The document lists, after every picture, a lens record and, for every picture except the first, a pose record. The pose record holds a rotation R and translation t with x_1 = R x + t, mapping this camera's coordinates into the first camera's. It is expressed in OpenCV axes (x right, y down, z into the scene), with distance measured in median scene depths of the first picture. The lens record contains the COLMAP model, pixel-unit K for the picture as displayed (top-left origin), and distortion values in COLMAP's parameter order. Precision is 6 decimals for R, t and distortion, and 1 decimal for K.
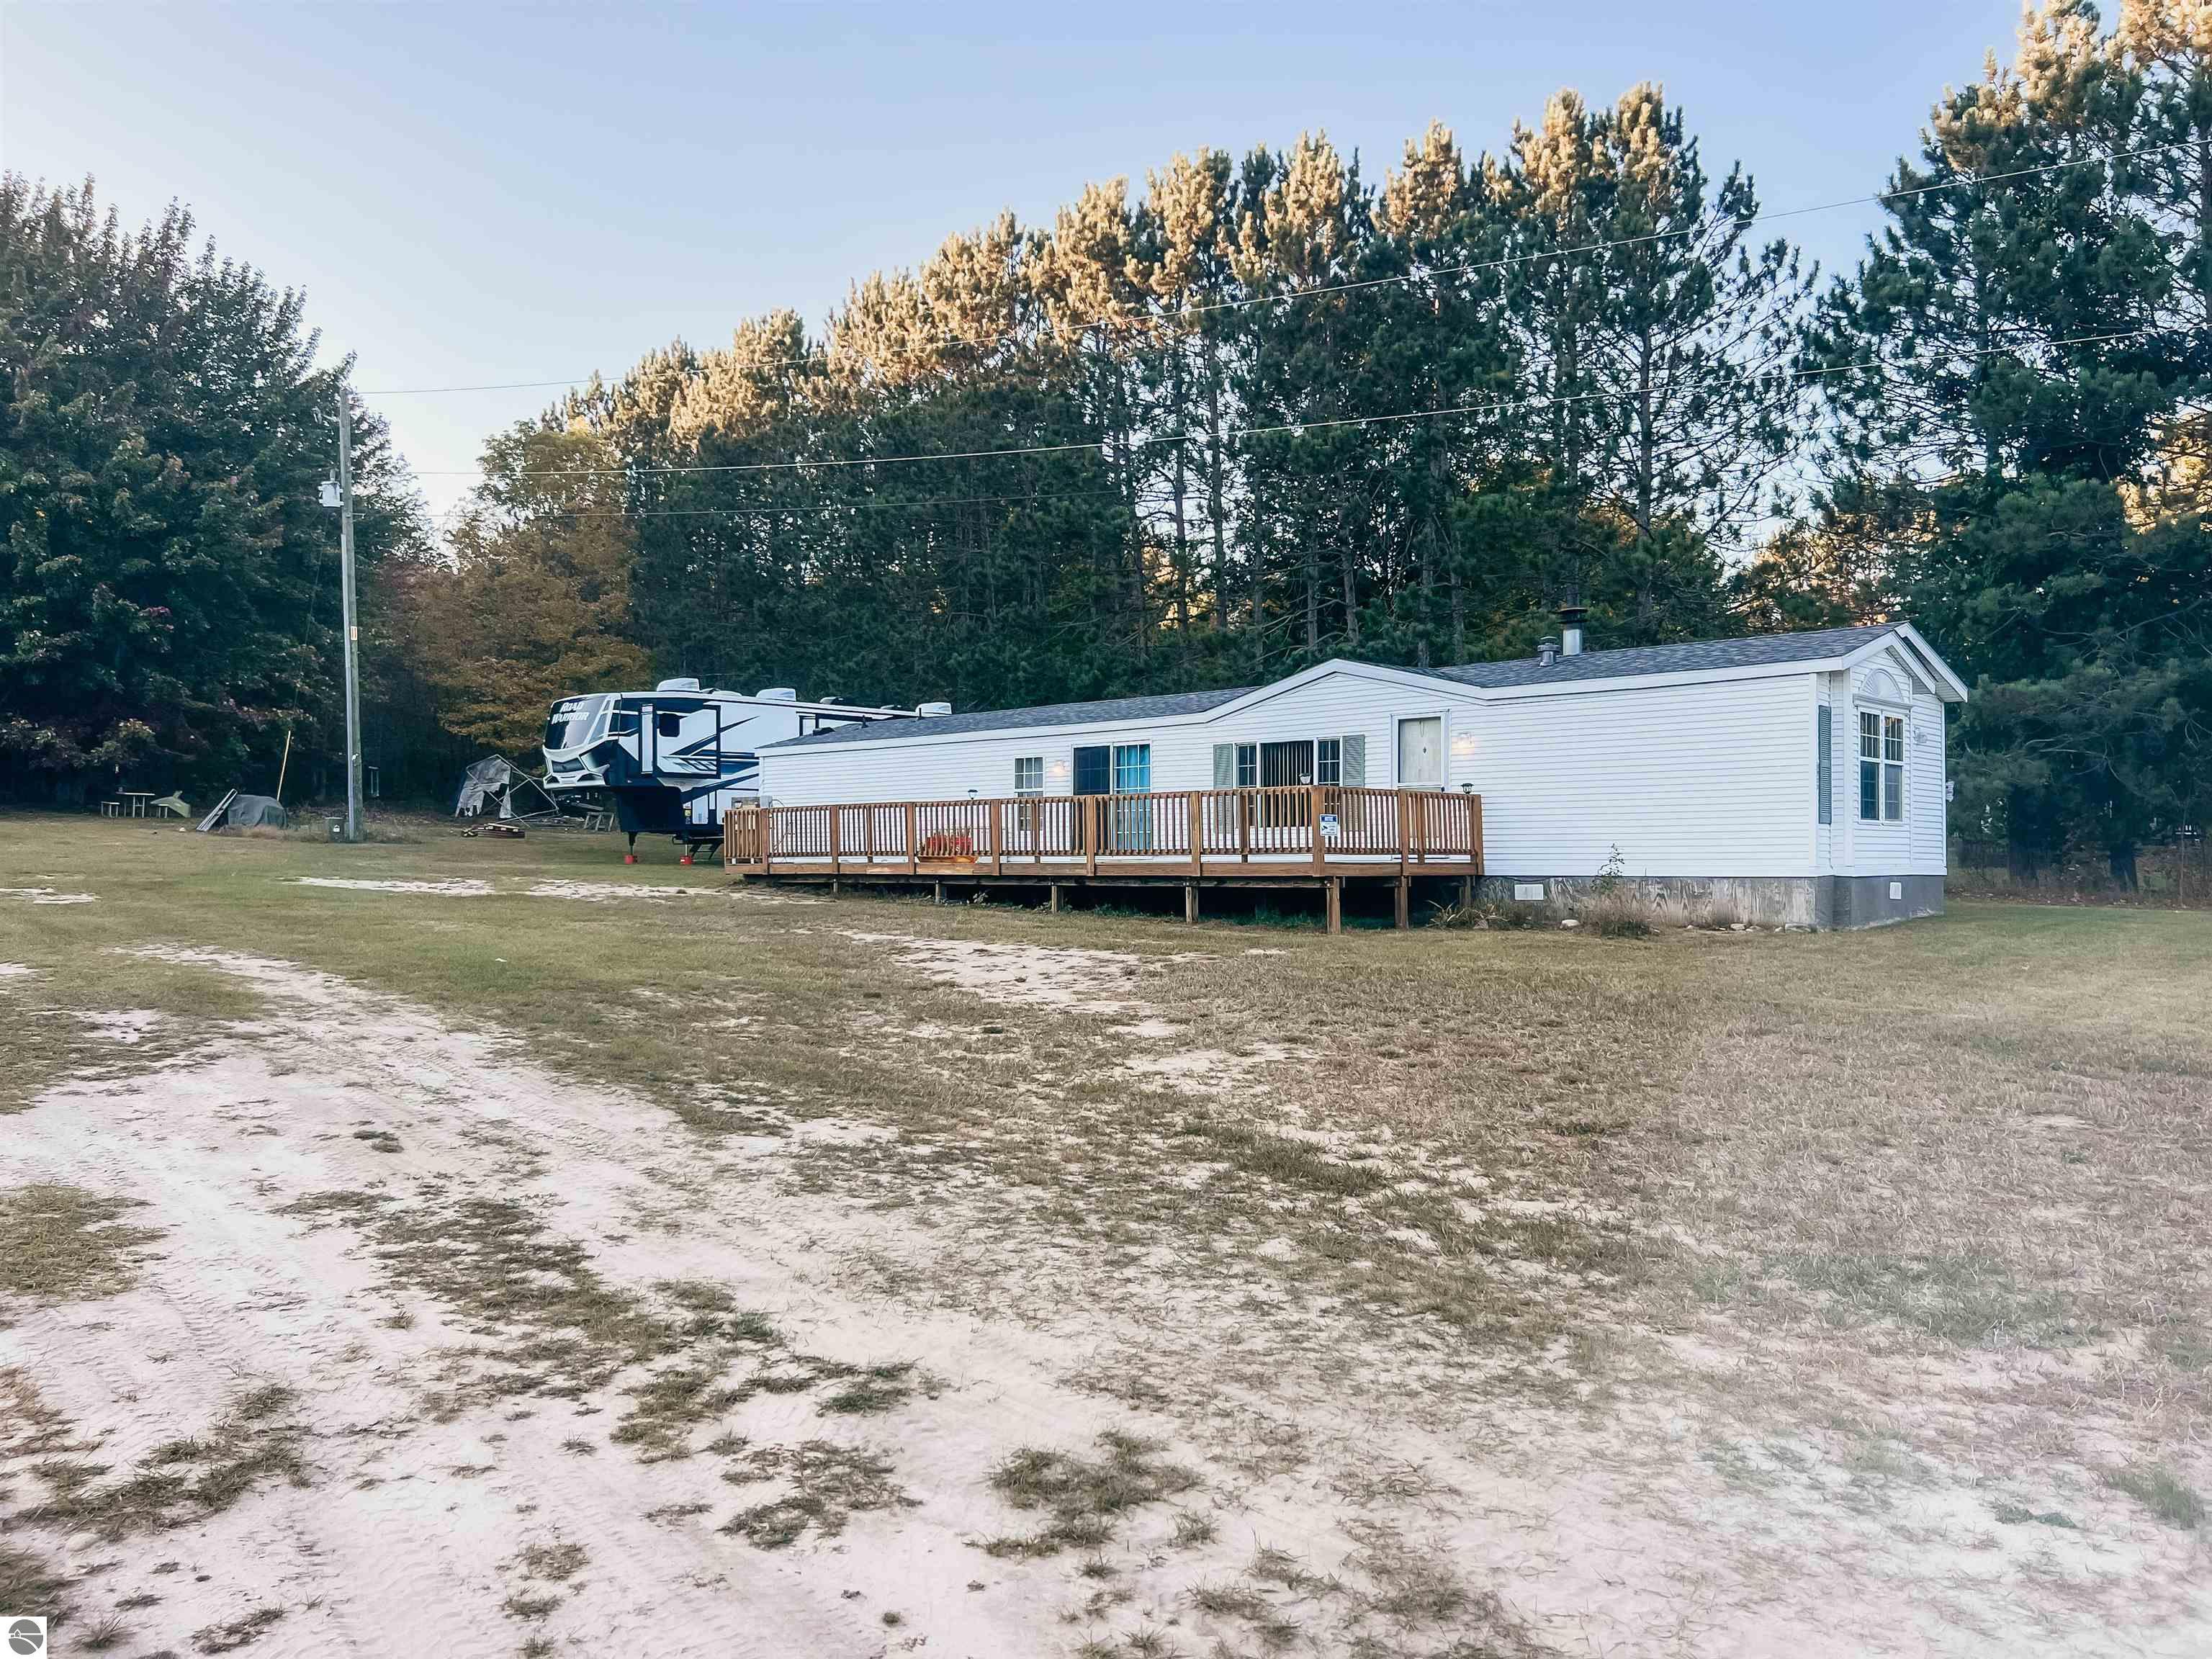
lens RADIAL K [[1597.7, 0, 1122.1], [0, 1597.7, 833.0], [0, 0, 1]] dist [0.029100, -0.013186]
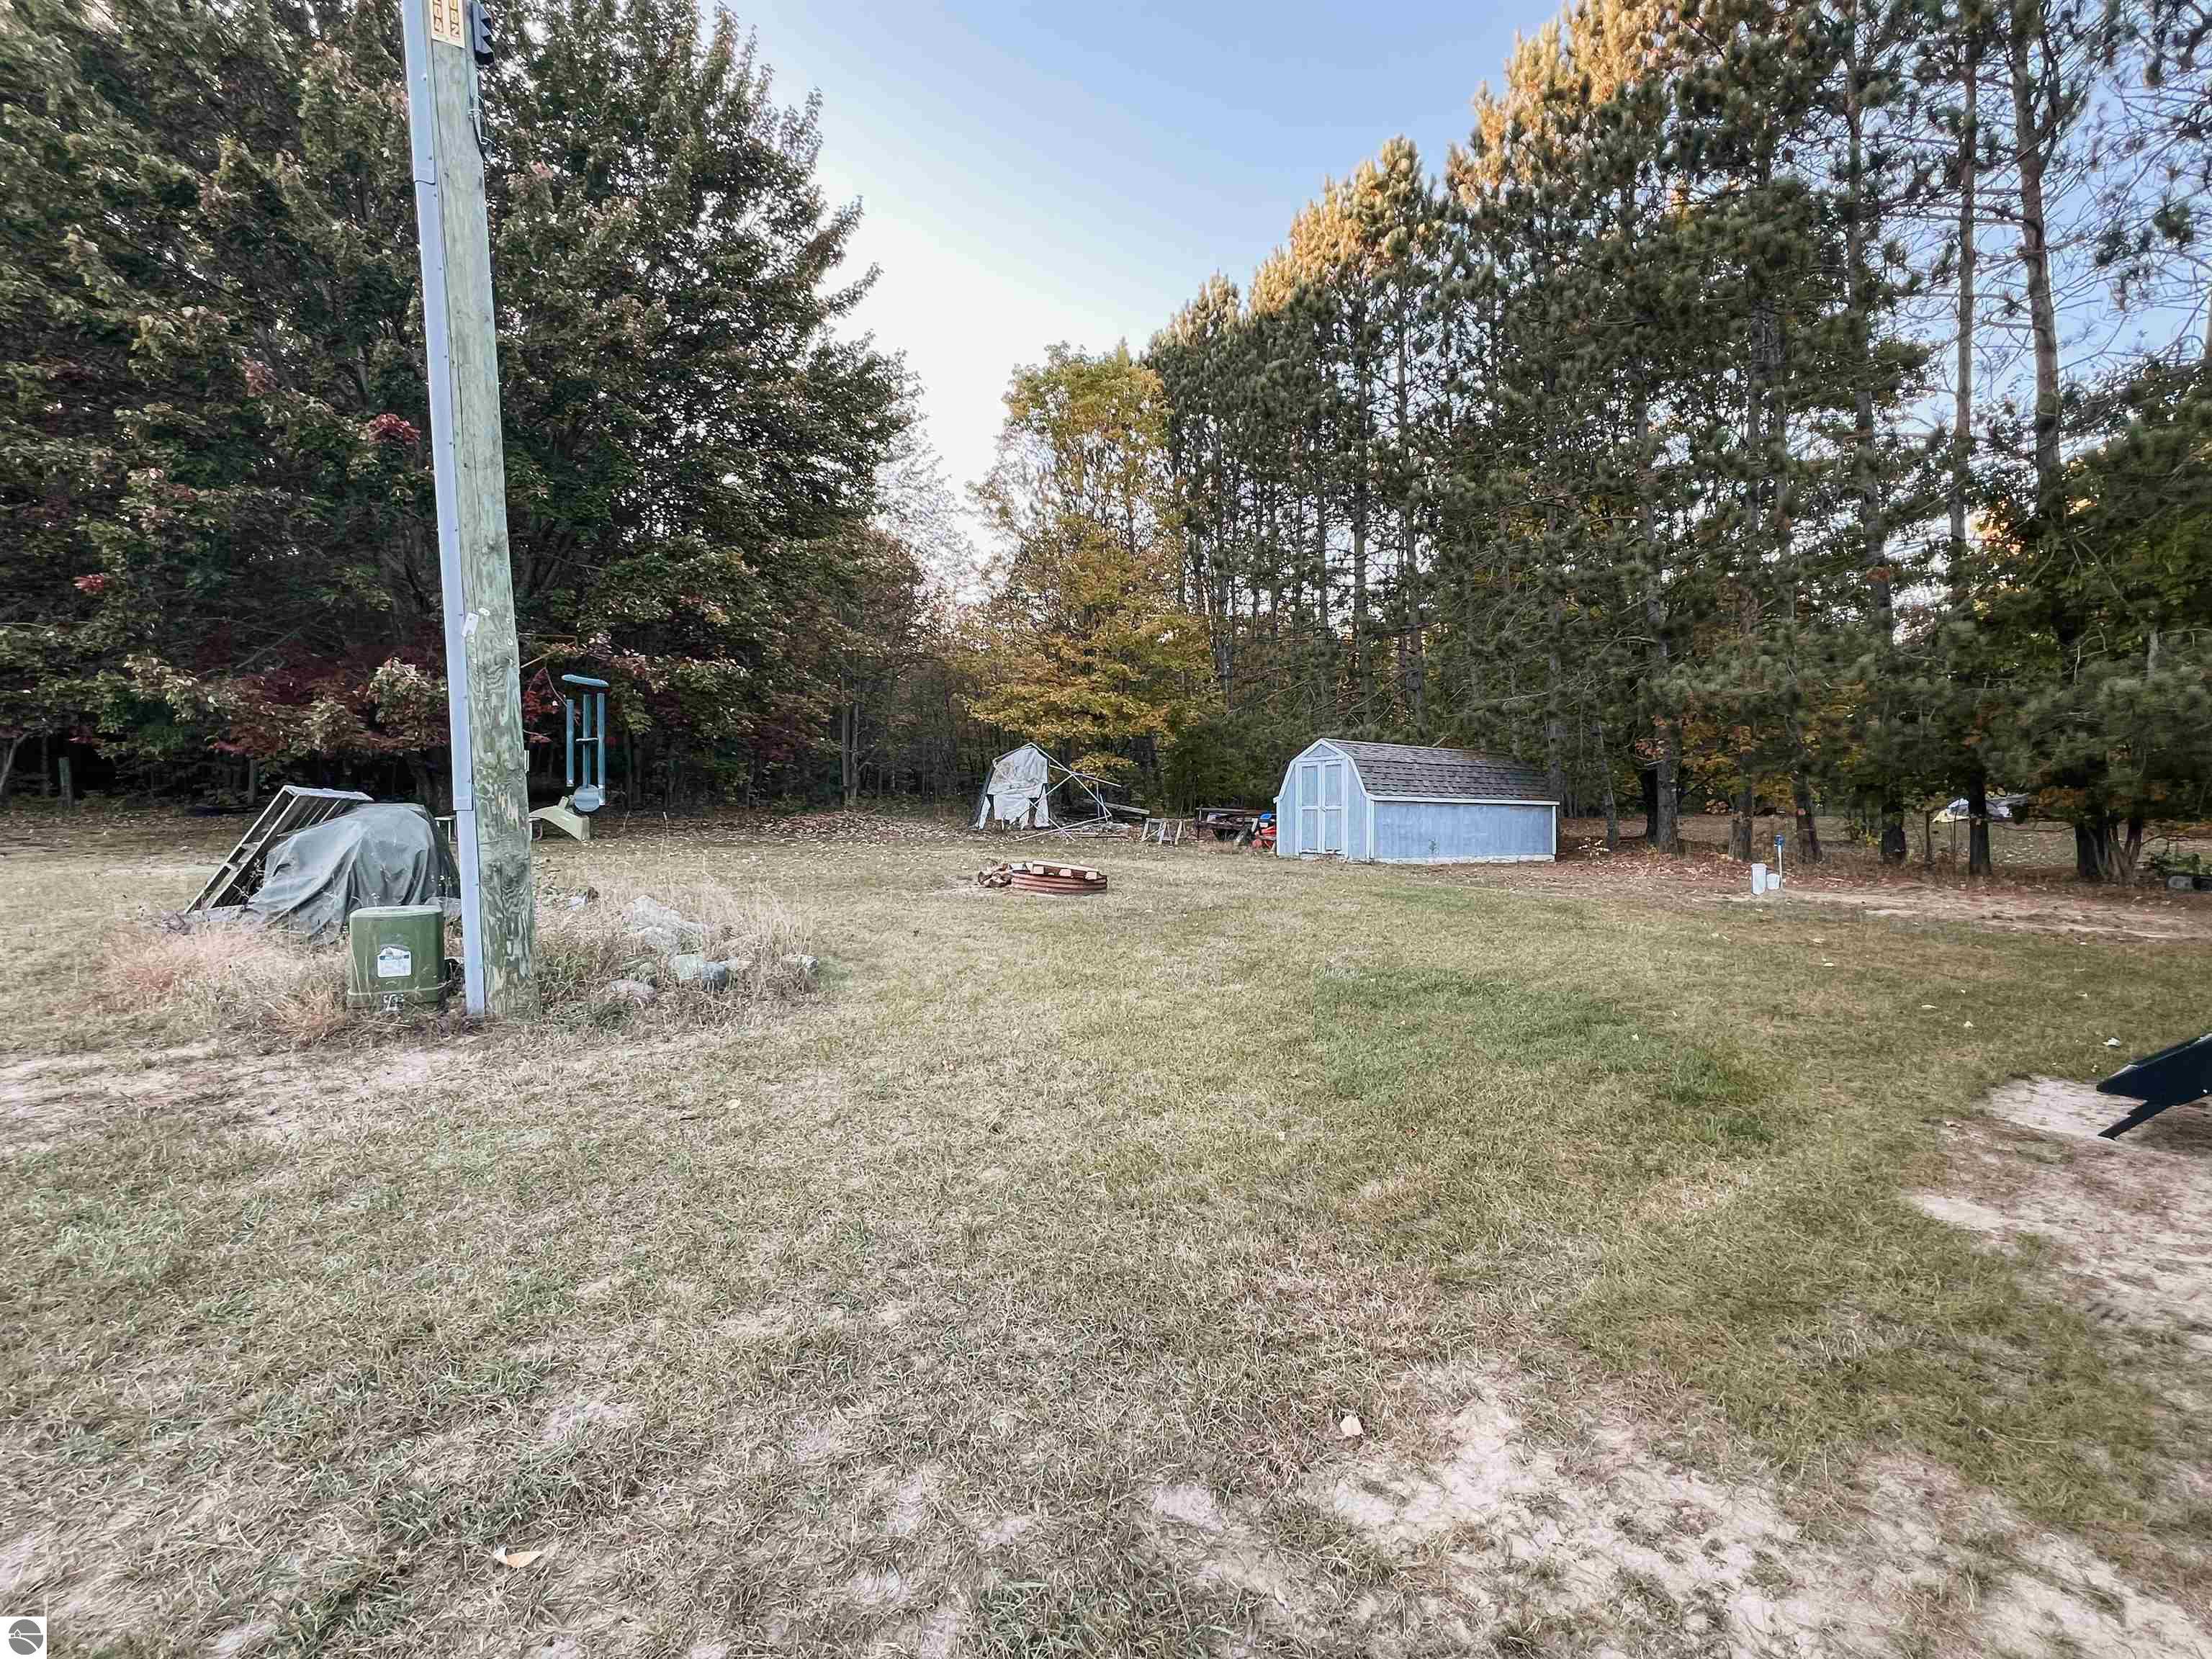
lens RADIAL K [[1014.8, 0, 1113.7], [0, 1014.8, 833.0], [0, 0, 1]] dist [-0.001647, 0.001024]
pose [[0.959775, -0.000902, -0.280767, -0.389369], [0.003775, 0.999946, 0.009692, -0.022279], [0.280743, -0.010363, 0.959727, 0.989299]]
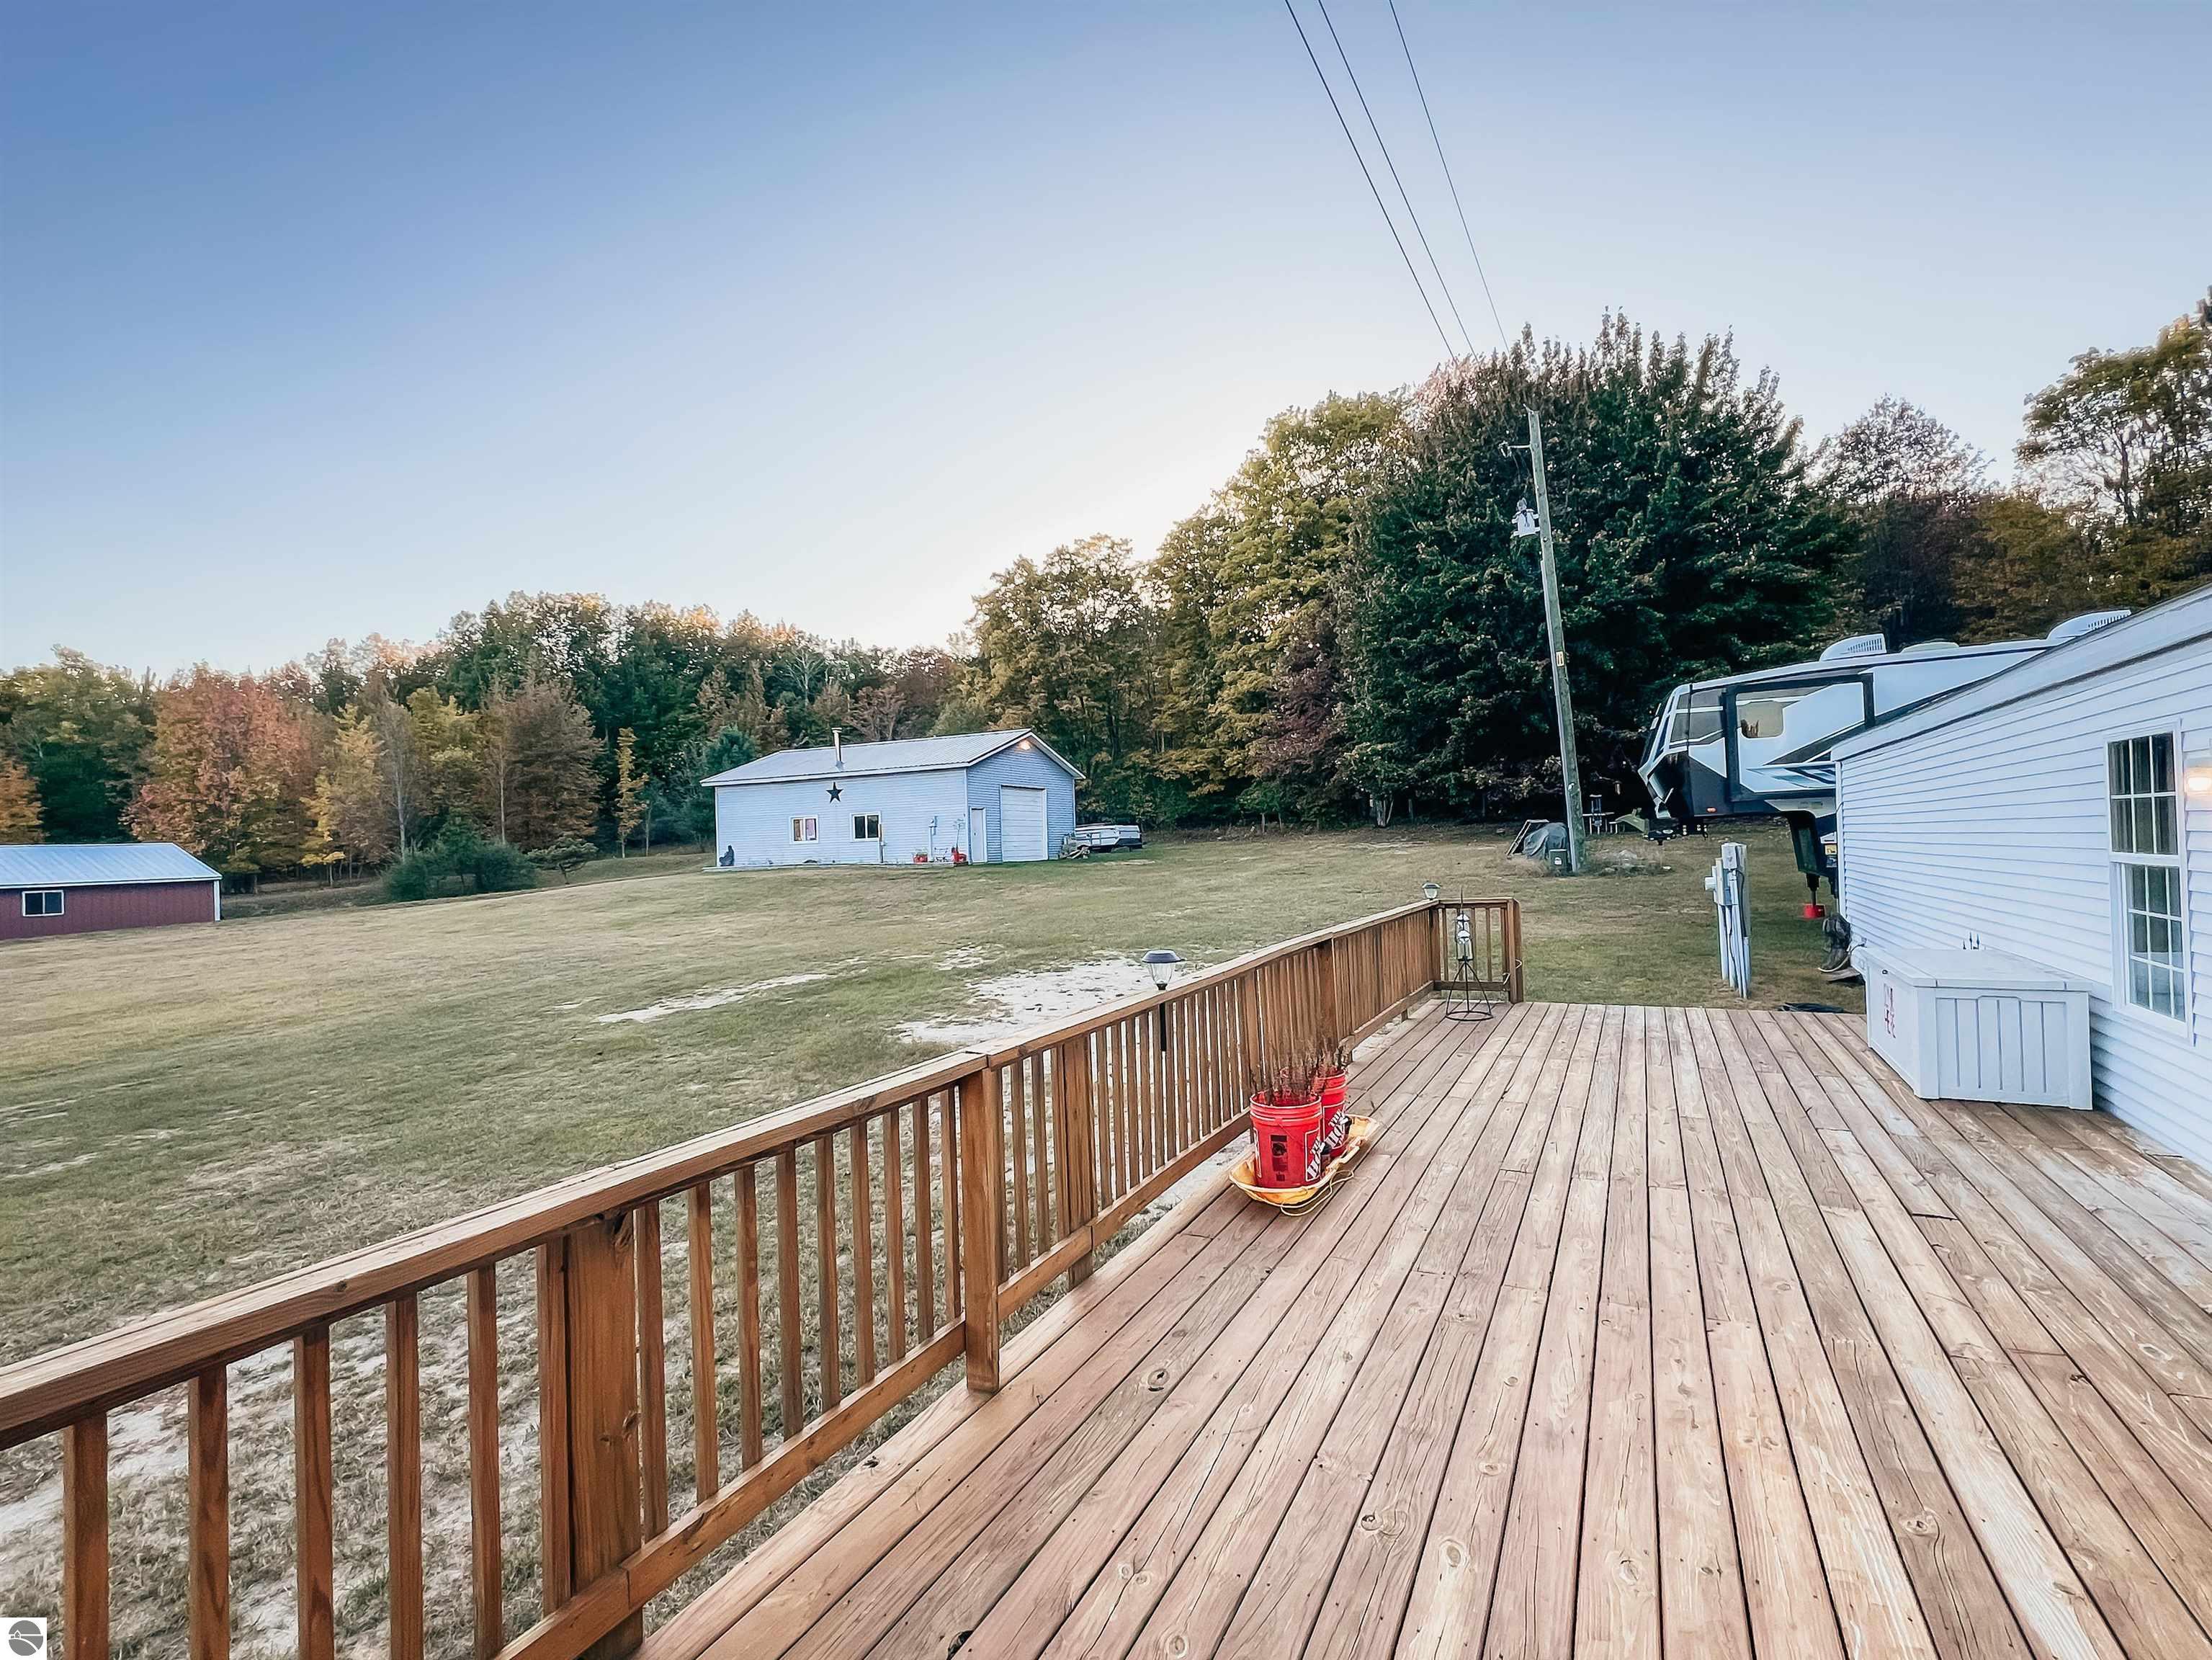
lens RADIAL K [[1014.9, 0, 1116.2], [0, 1014.9, 841.3], [0, 0, 1]] dist [-0.001647, 0.001024]
pose [[0.260481, -0.012960, -0.965392, 0.049948], [0.051267, 0.998685, 0.000426, -0.031308], [0.964117, -0.049603, 0.260803, 0.637577]]
